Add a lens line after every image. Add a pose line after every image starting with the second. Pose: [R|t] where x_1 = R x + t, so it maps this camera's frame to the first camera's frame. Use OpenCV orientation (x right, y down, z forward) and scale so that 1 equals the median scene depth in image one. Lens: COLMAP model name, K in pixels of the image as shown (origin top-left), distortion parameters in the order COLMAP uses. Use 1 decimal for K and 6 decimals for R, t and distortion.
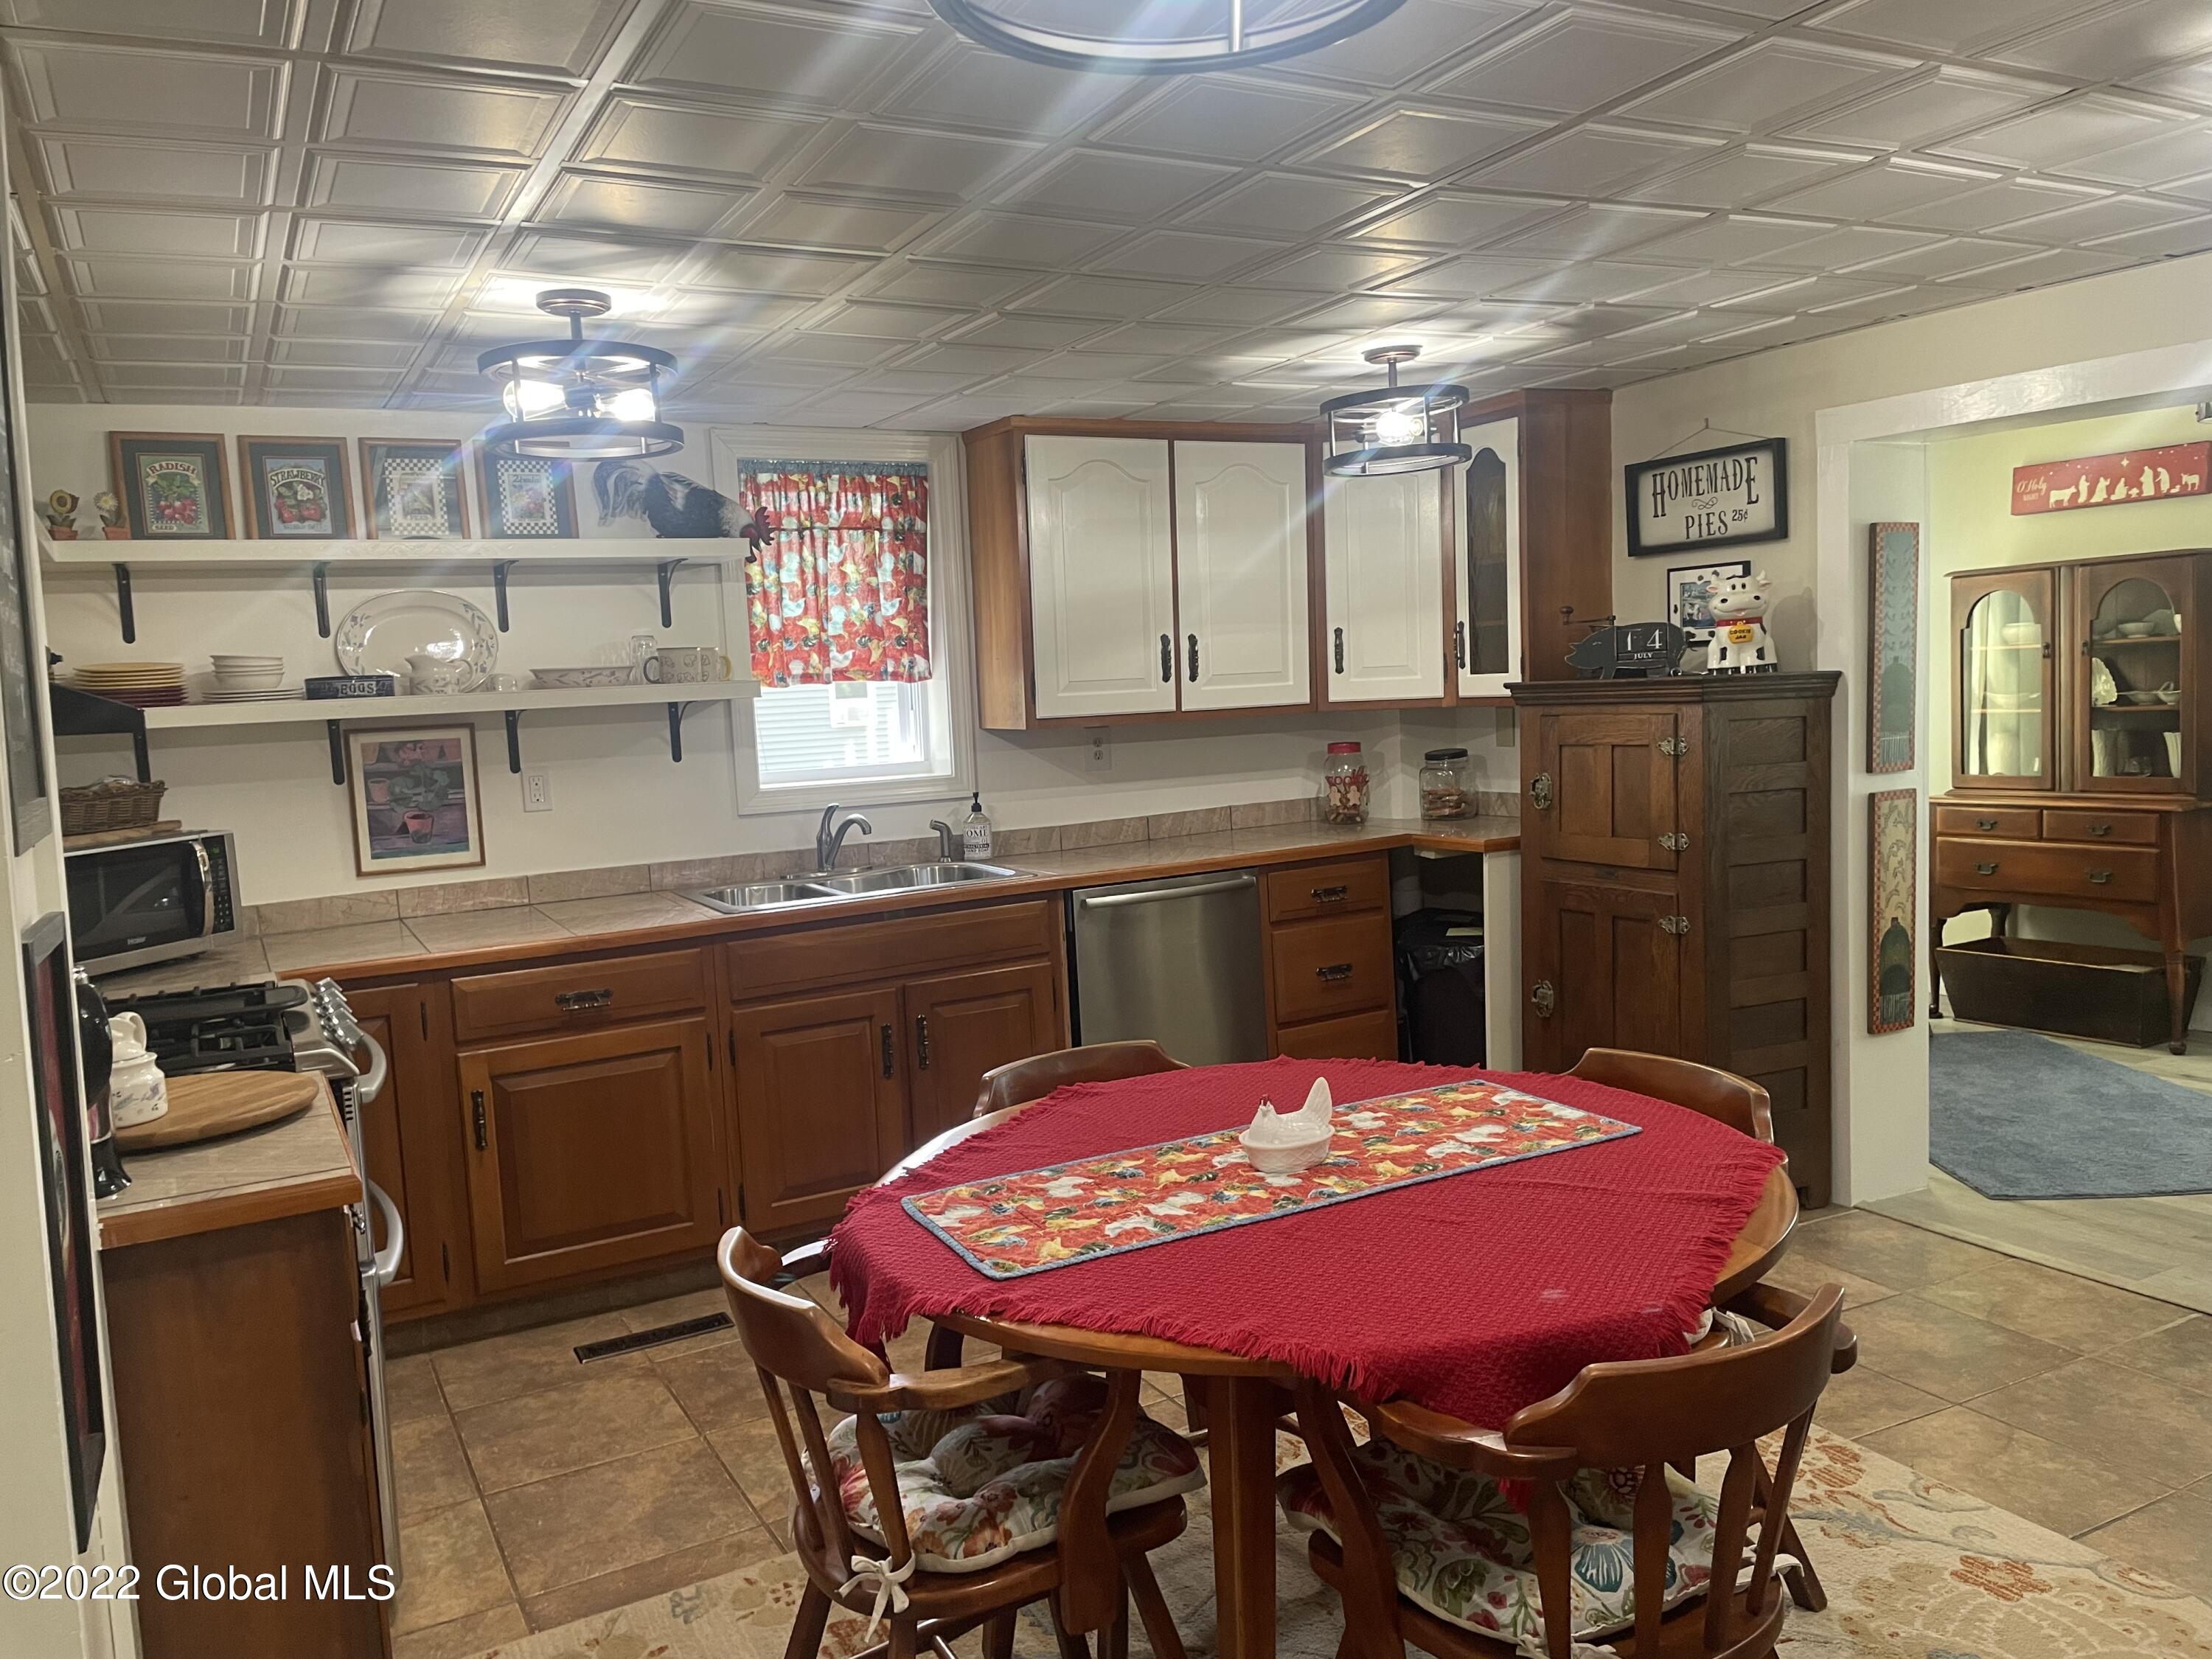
lens RADIAL K [[1667.8, 0, 1089.5], [0, 1667.8, 836.3], [0, 0, 1]] dist [0.079679, -0.101713]
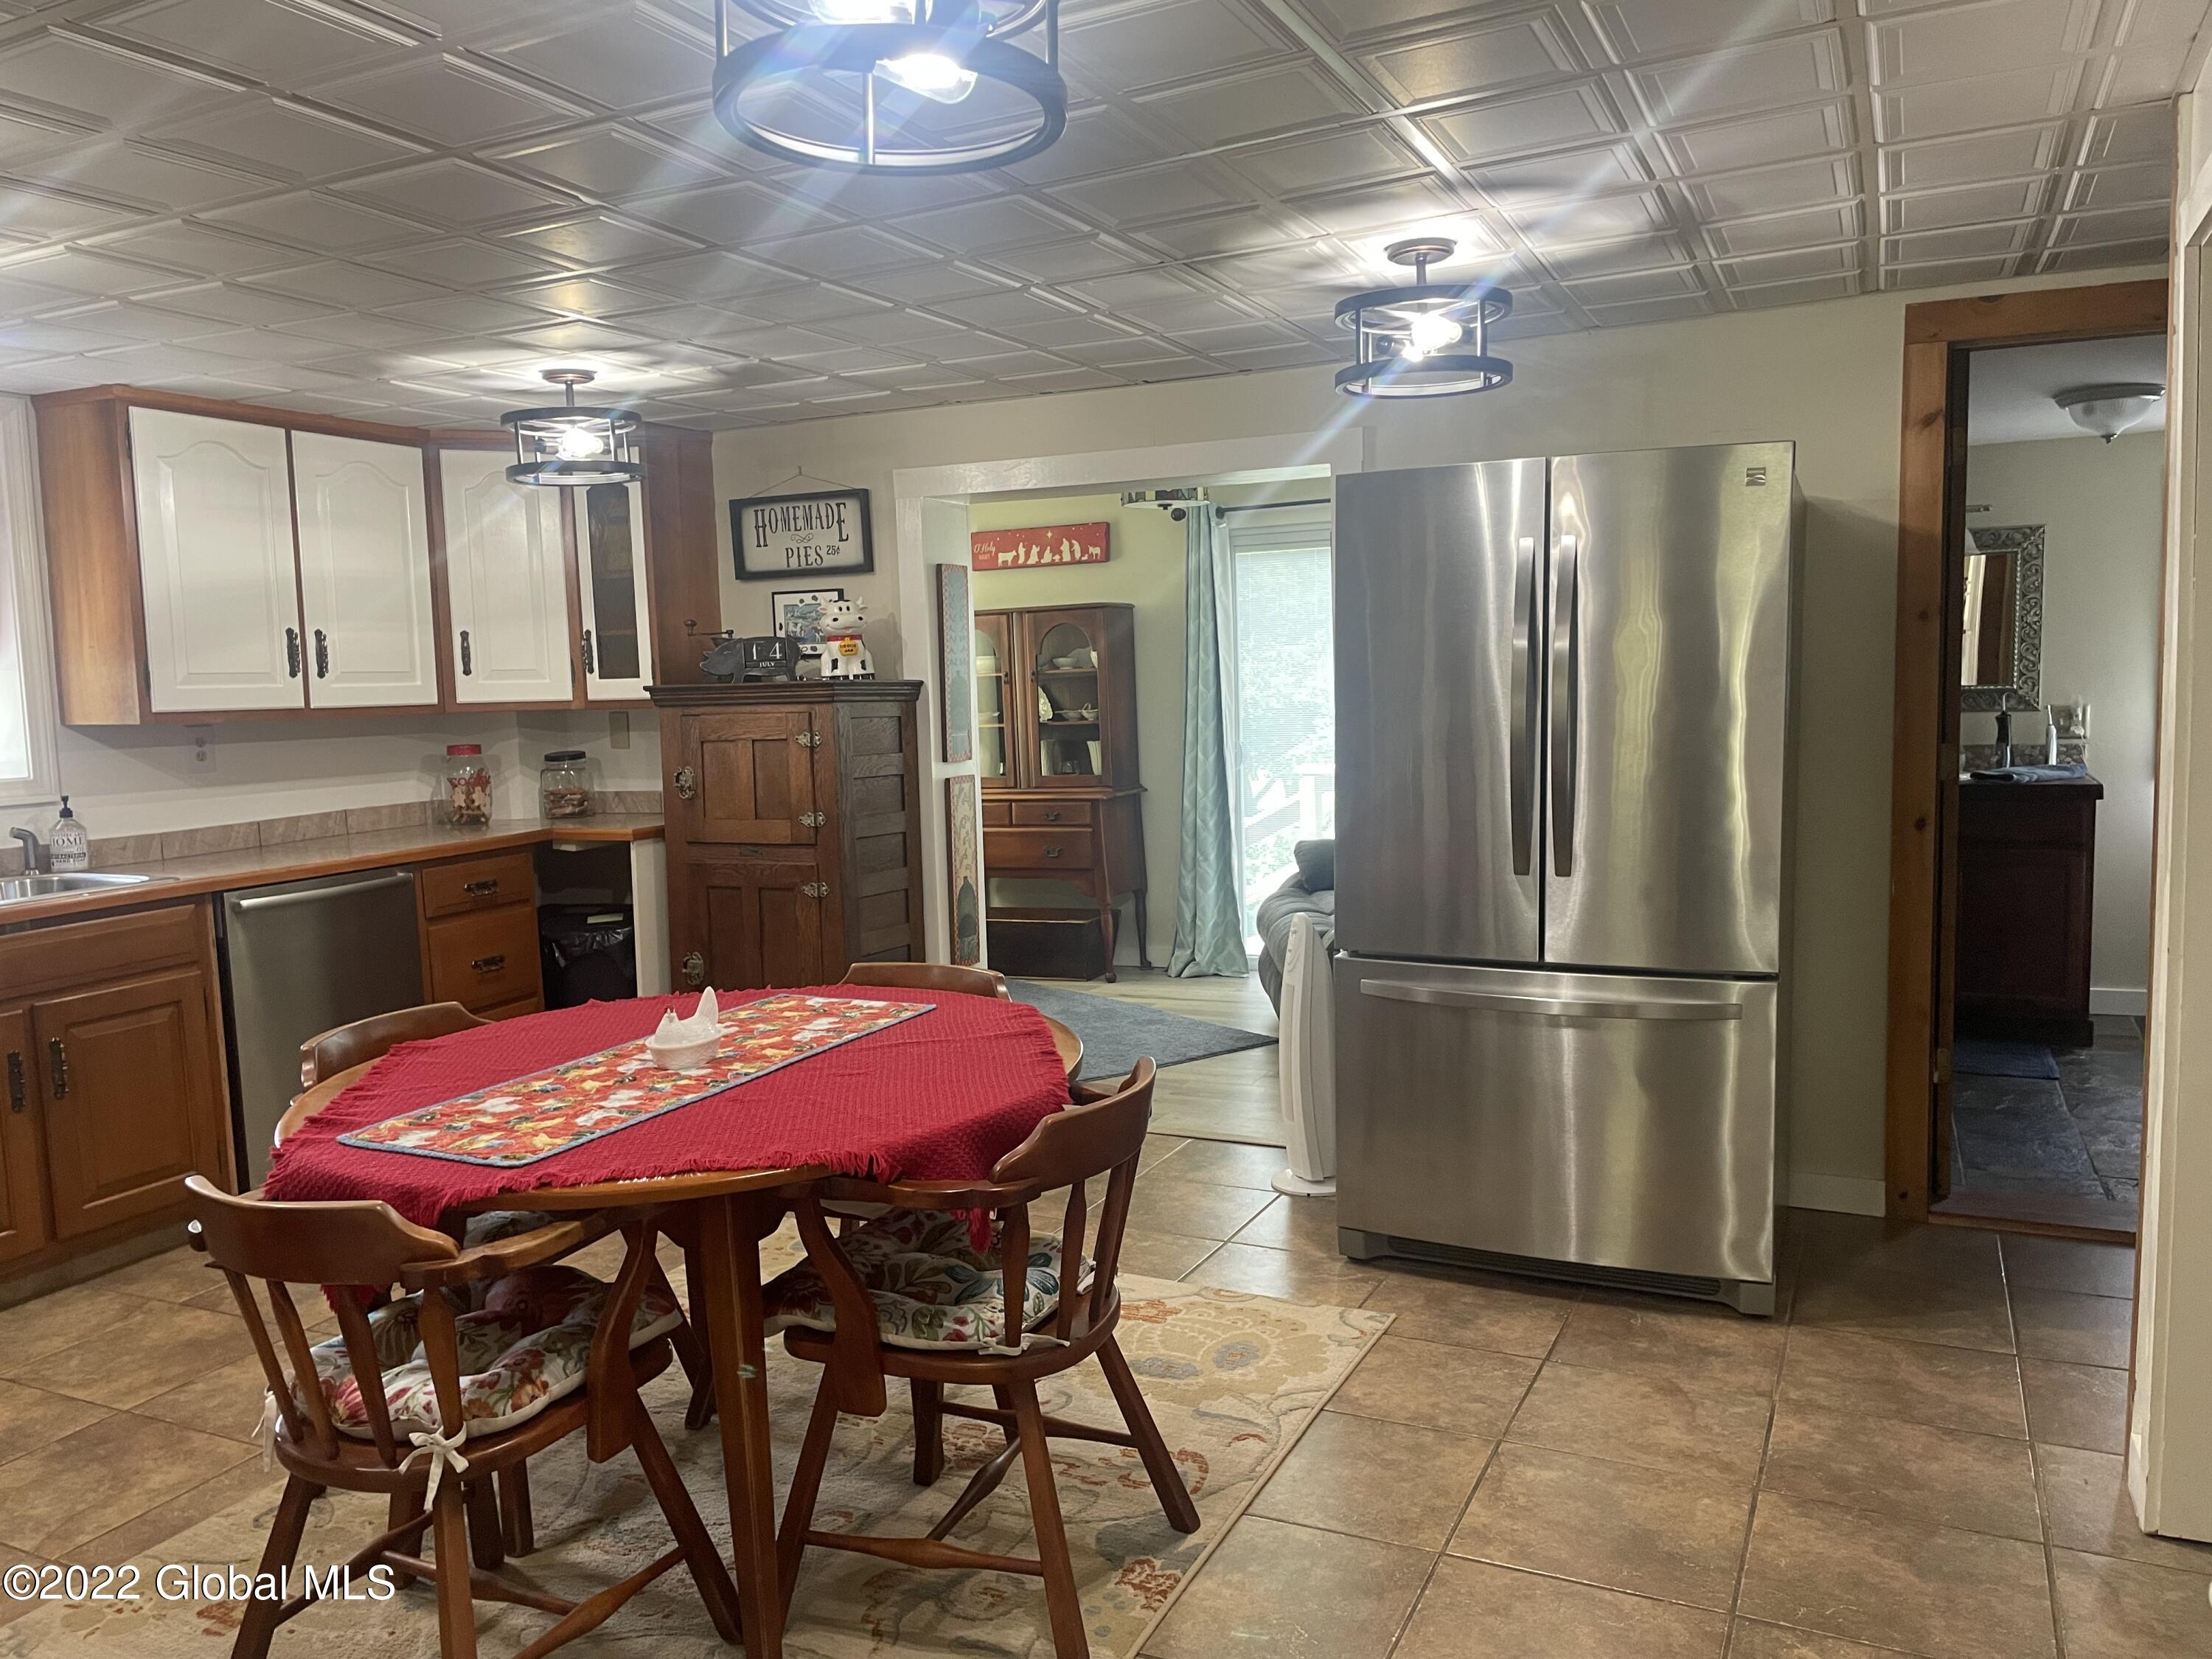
lens RADIAL K [[1667.8, 0, 1091.7], [0, 1667.8, 833.7], [0, 0, 1]] dist [0.079679, -0.101713]
pose [[0.805888, -0.032394, 0.591181, -0.184836], [0.047632, 0.998813, -0.010200, 0.033406], [-0.590149, 0.036379, 0.806474, -0.063346]]
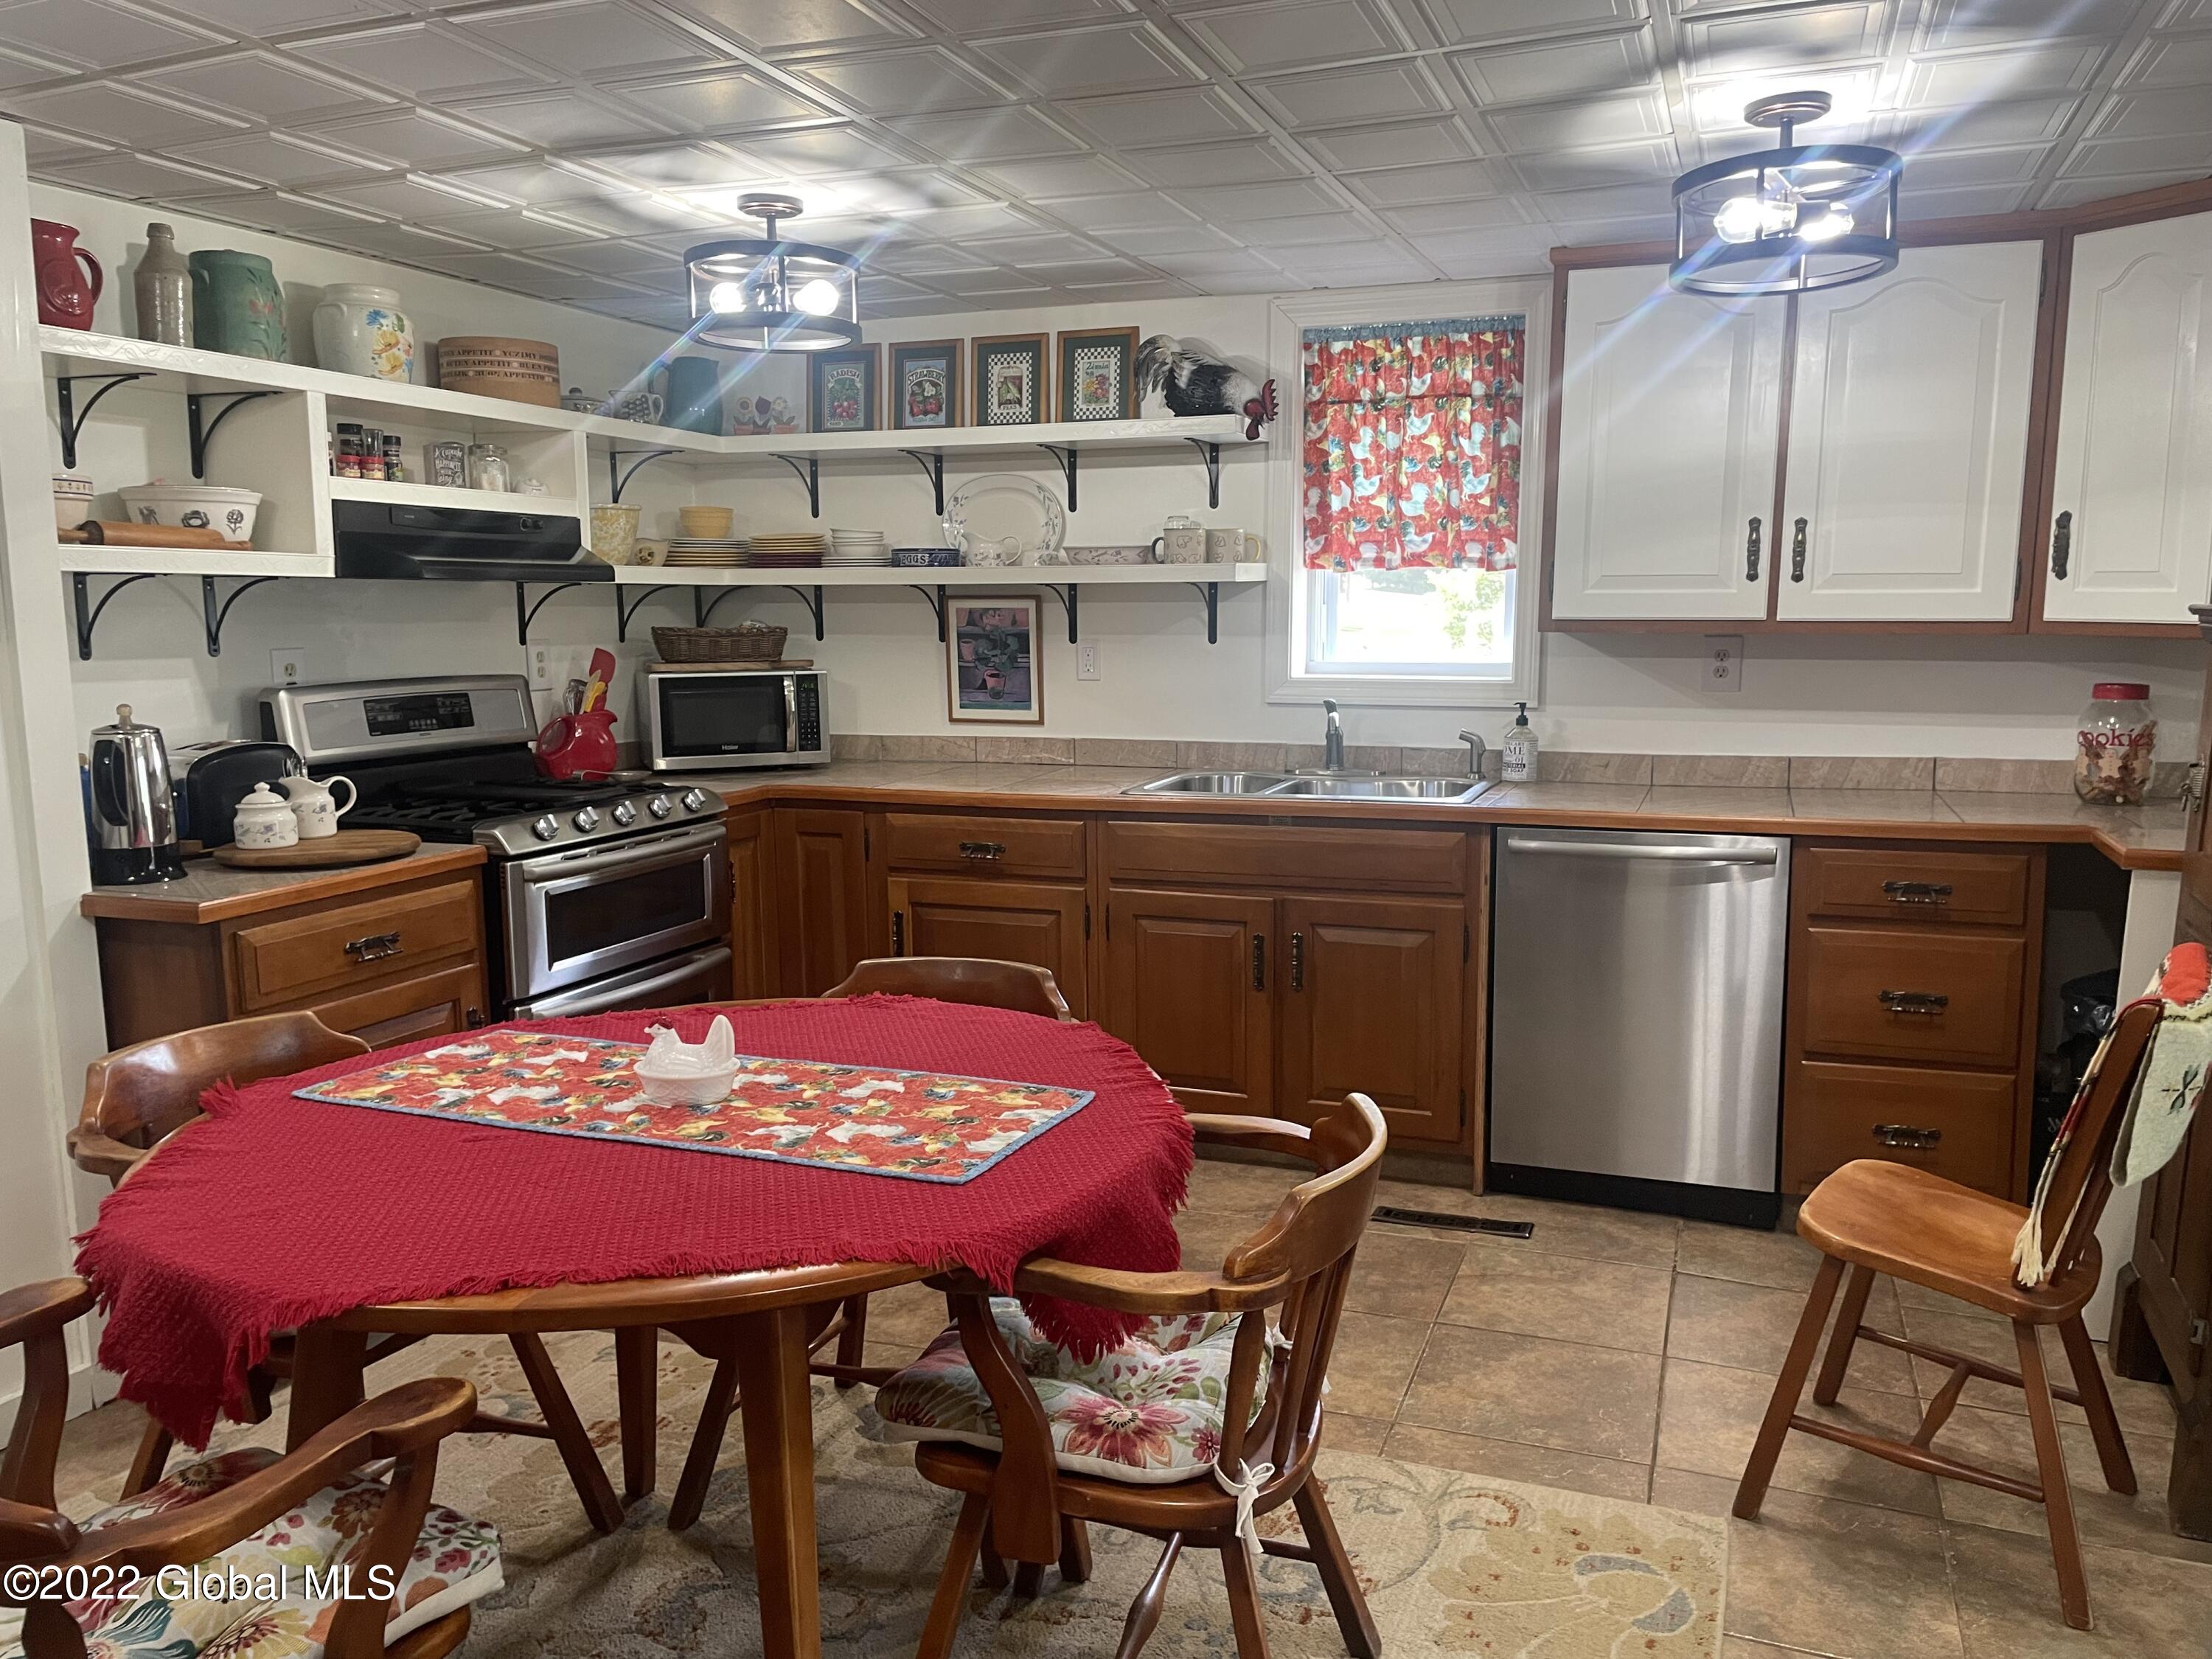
lens RADIAL K [[1667.8, 0, 1096.7], [0, 1667.8, 841.2], [0, 0, 1]] dist [0.079679, -0.101713]
pose [[0.651706, 0.155013, -0.742463, 0.501613], [-0.100877, 0.987911, 0.117711, -0.040392], [0.751734, -0.001816, 0.659464, 0.303297]]
